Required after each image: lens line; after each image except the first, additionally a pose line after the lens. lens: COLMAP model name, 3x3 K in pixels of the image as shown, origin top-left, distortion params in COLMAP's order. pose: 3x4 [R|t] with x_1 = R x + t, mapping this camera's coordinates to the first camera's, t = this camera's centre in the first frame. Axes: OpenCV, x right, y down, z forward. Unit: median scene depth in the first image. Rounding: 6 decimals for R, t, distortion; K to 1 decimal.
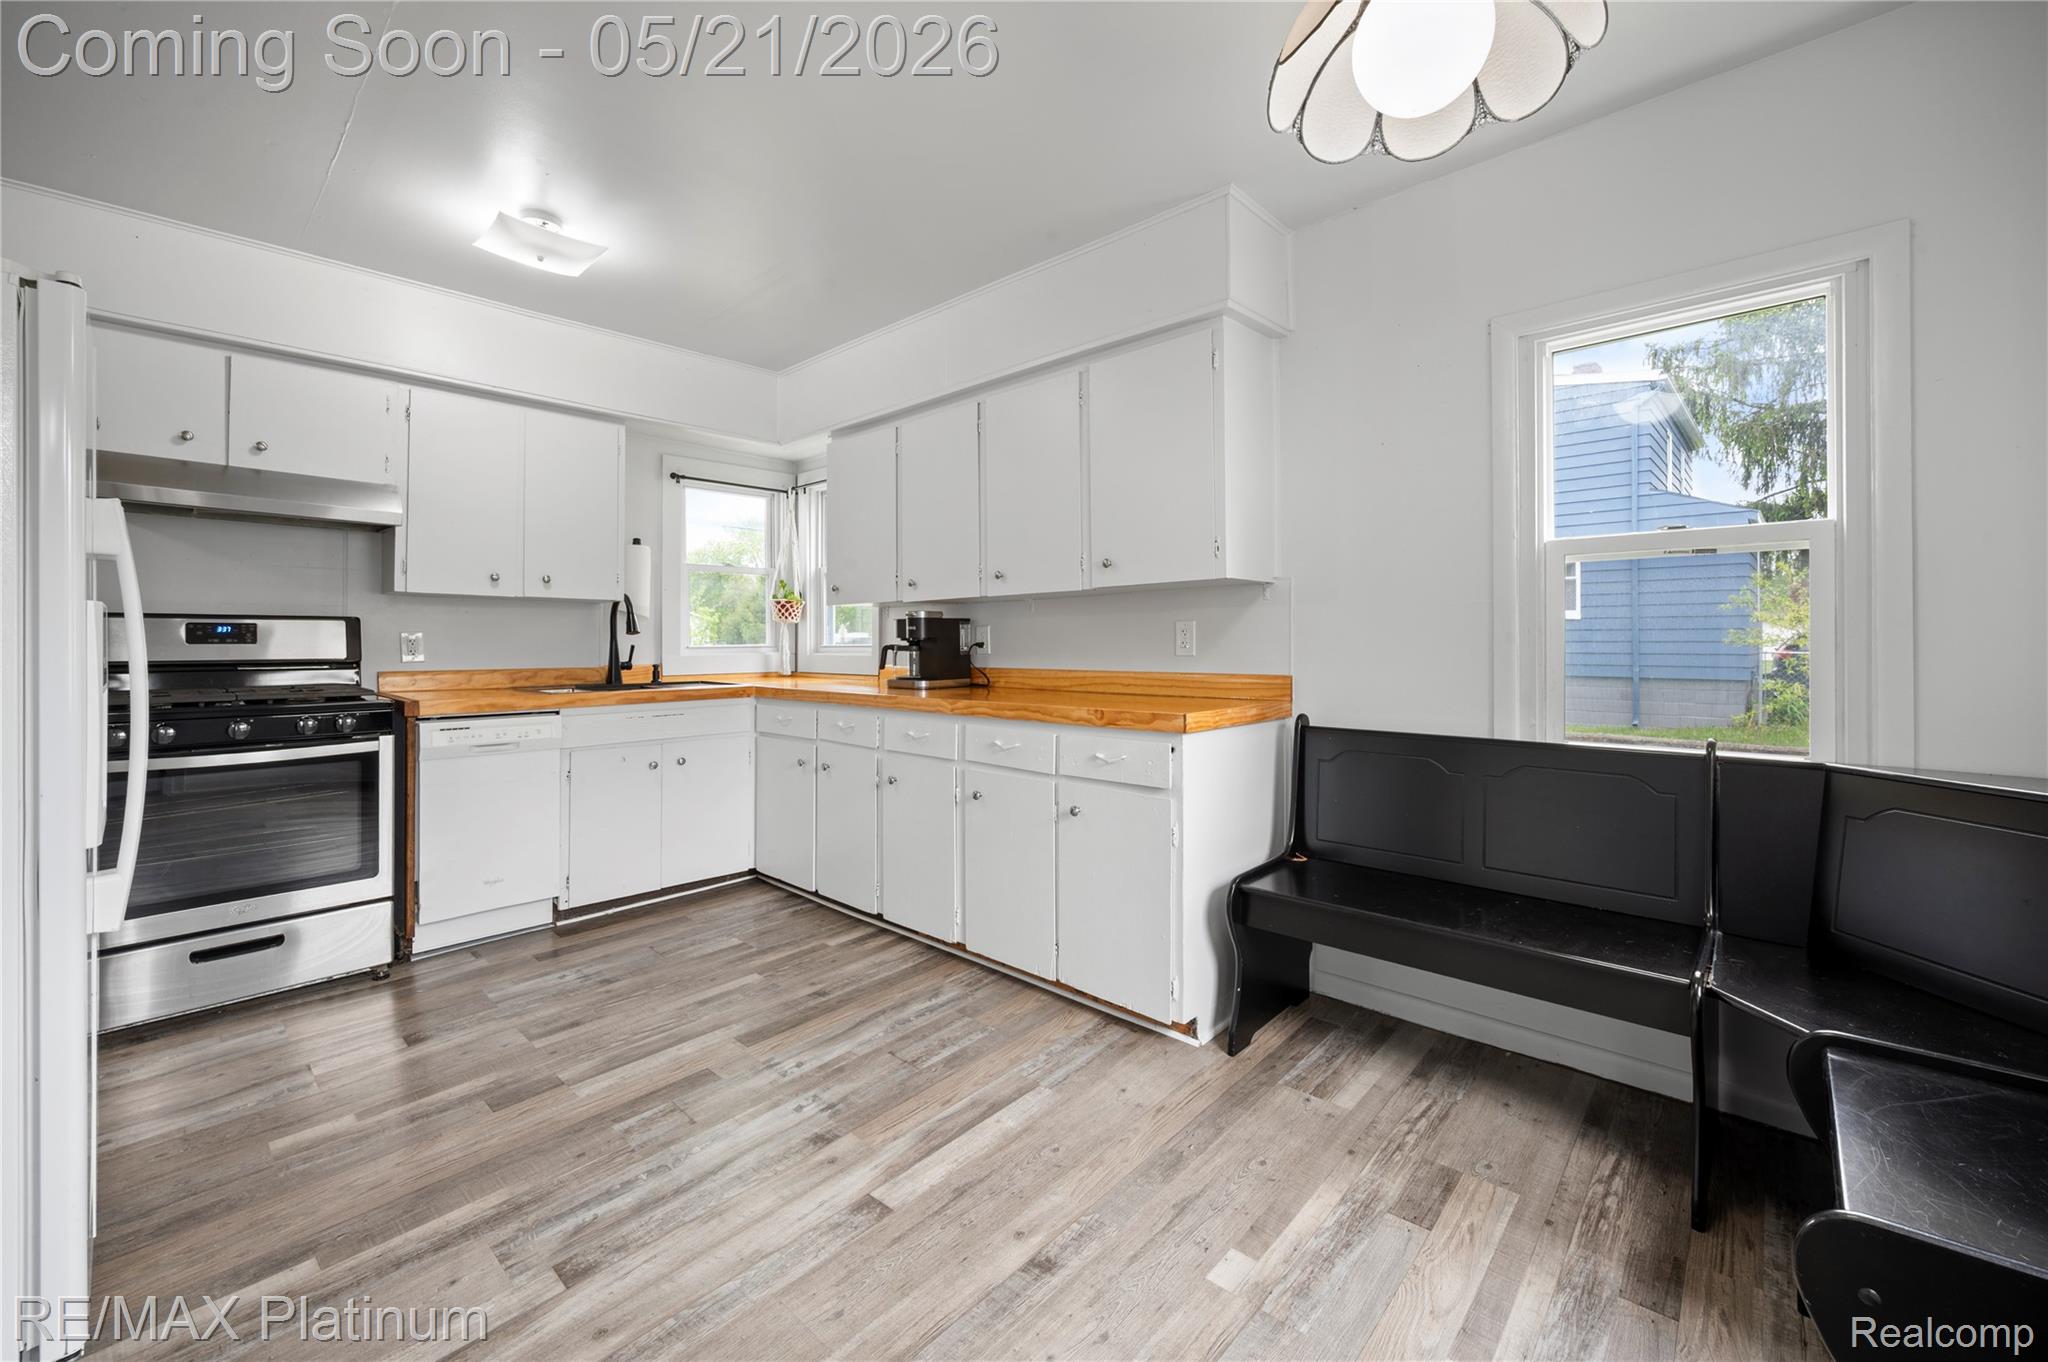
lens RADIAL K [[818.5, 0, 1016.9], [0, 818.5, 640.3], [0, 0, 1]] dist [-0.001698, 0.000892]
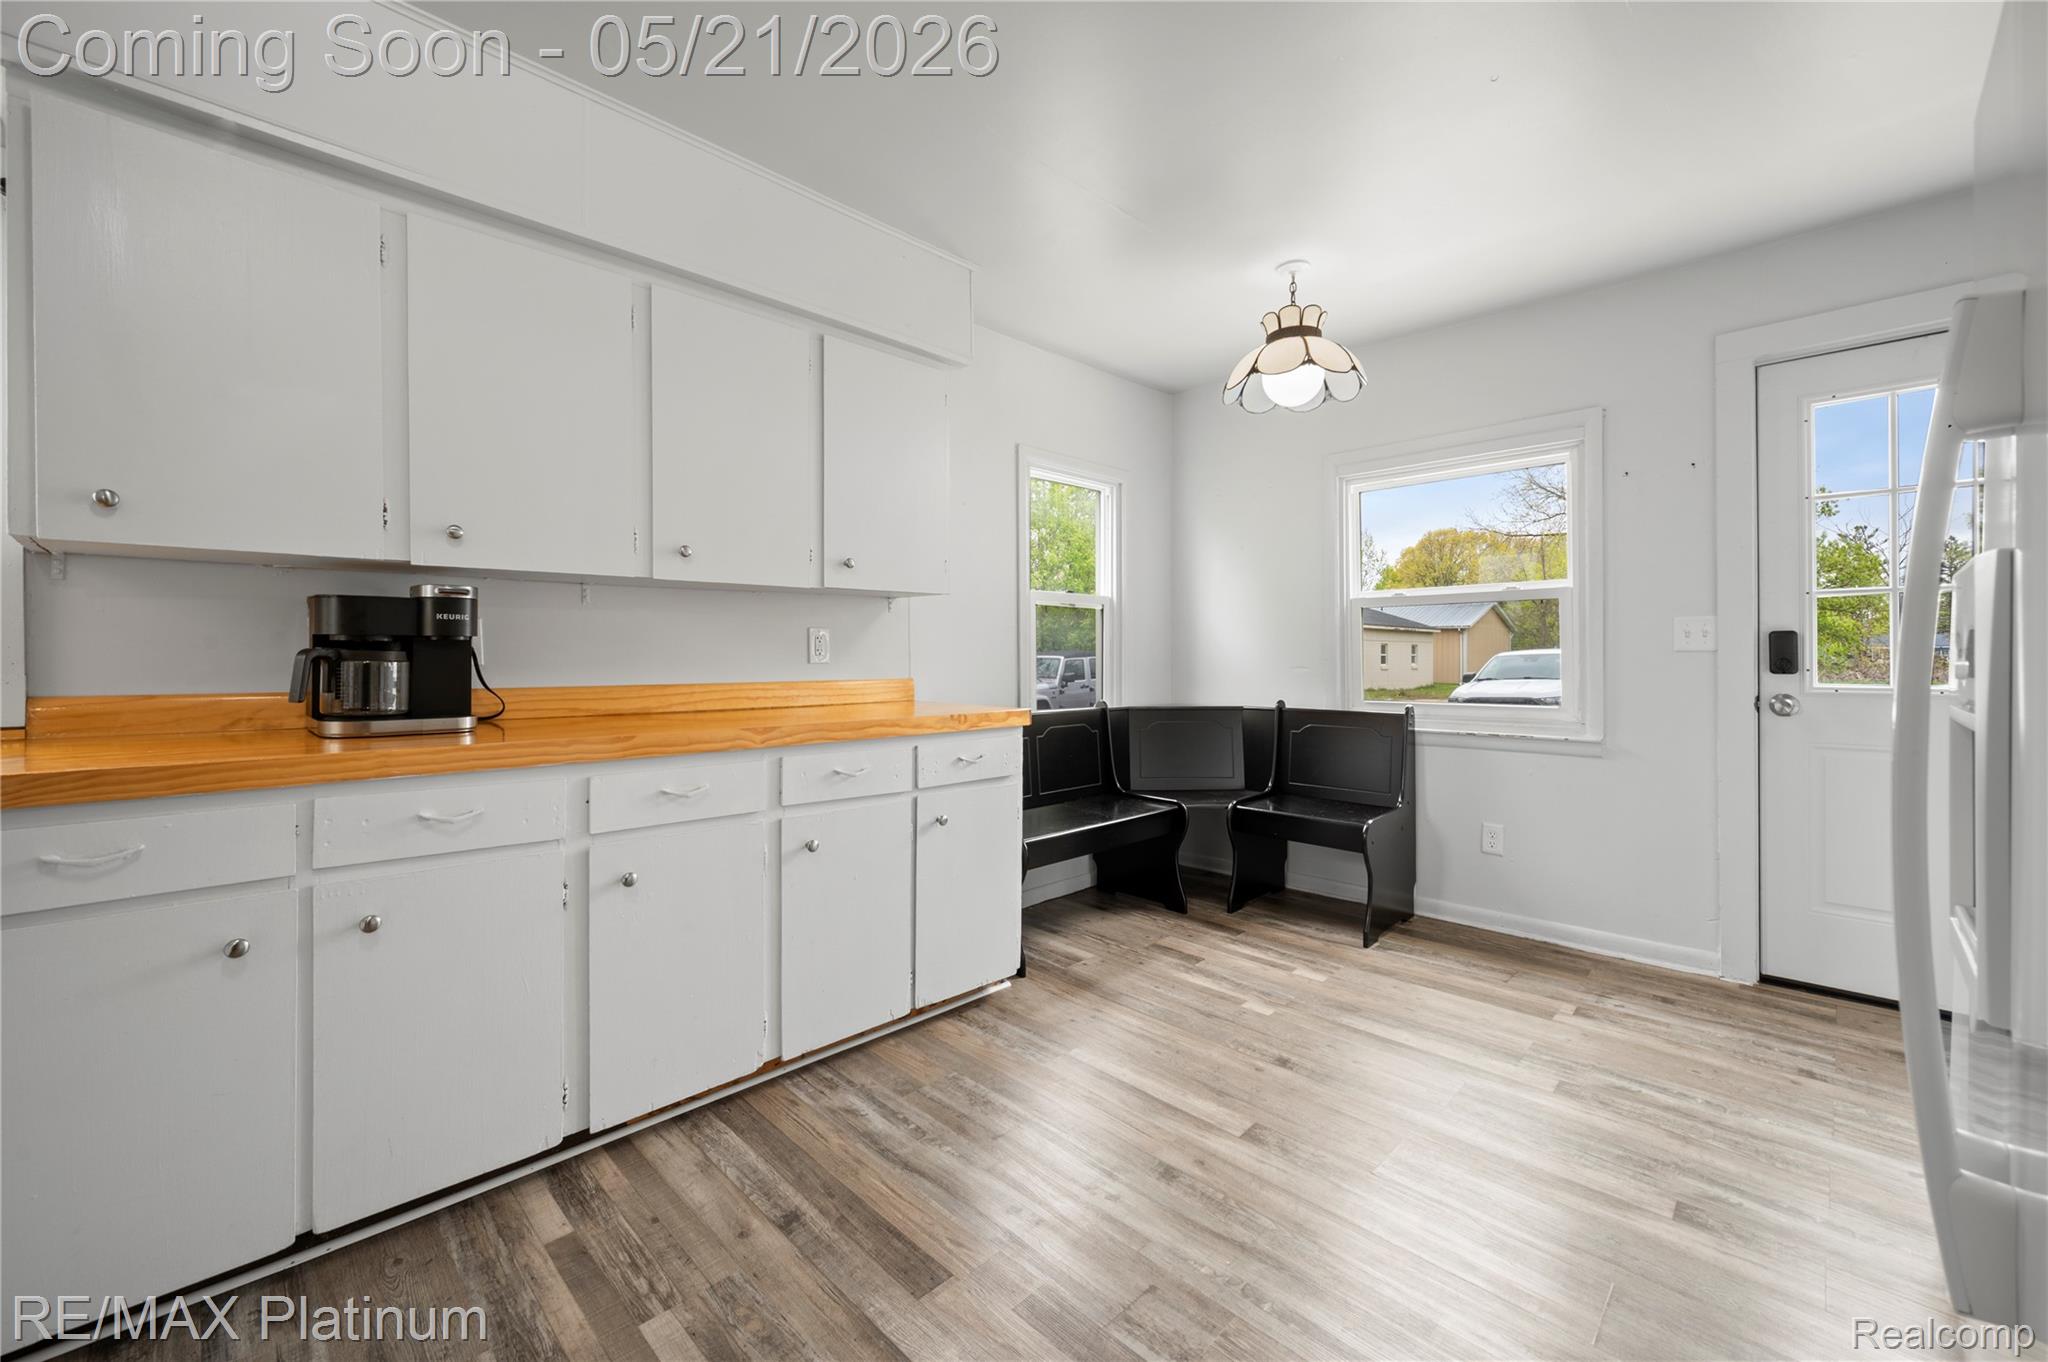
lens RADIAL K [[818.5, 0, 1028.3], [0, 818.5, 655.7], [0, 0, 1]] dist [-0.001698, 0.000892]
pose [[0.034983, 0.001576, 0.999387, -0.780482], [-0.005773, 0.999982, -0.001375, 0.010581], [-0.999371, -0.005722, 0.034992, 0.743427]]
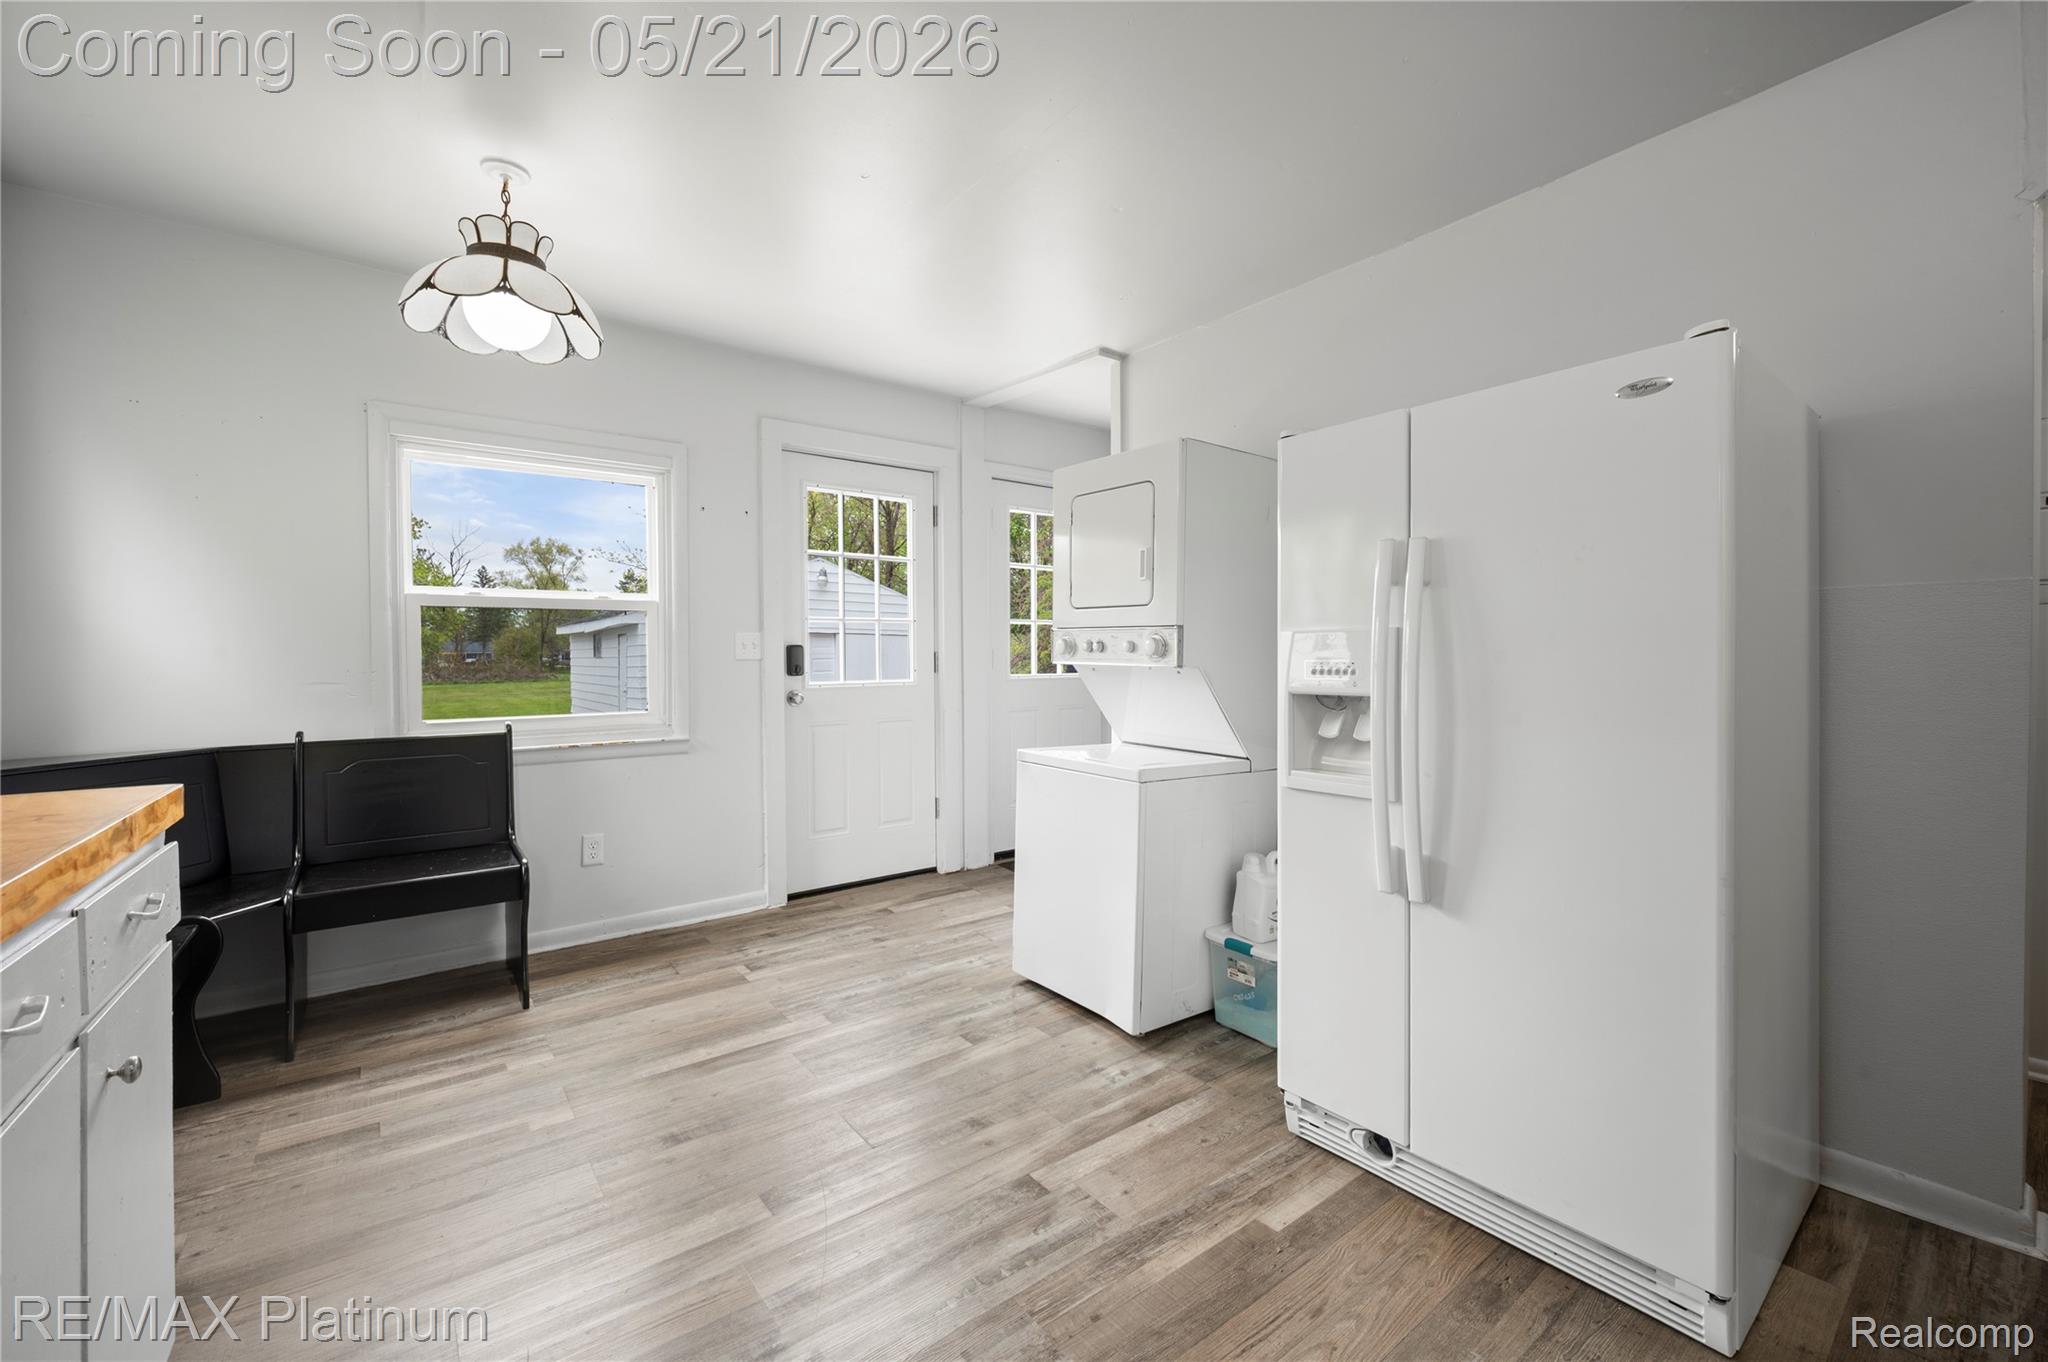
lens RADIAL K [[818.5, 0, 995.9], [0, 818.5, 656.7], [0, 0, 1]] dist [-0.001698, 0.000892]
pose [[-0.981421, 0.005637, 0.191784, -0.379734], [0.004727, 0.999975, -0.005199, 0.002797], [-0.191808, -0.004196, -0.981423, 1.141743]]
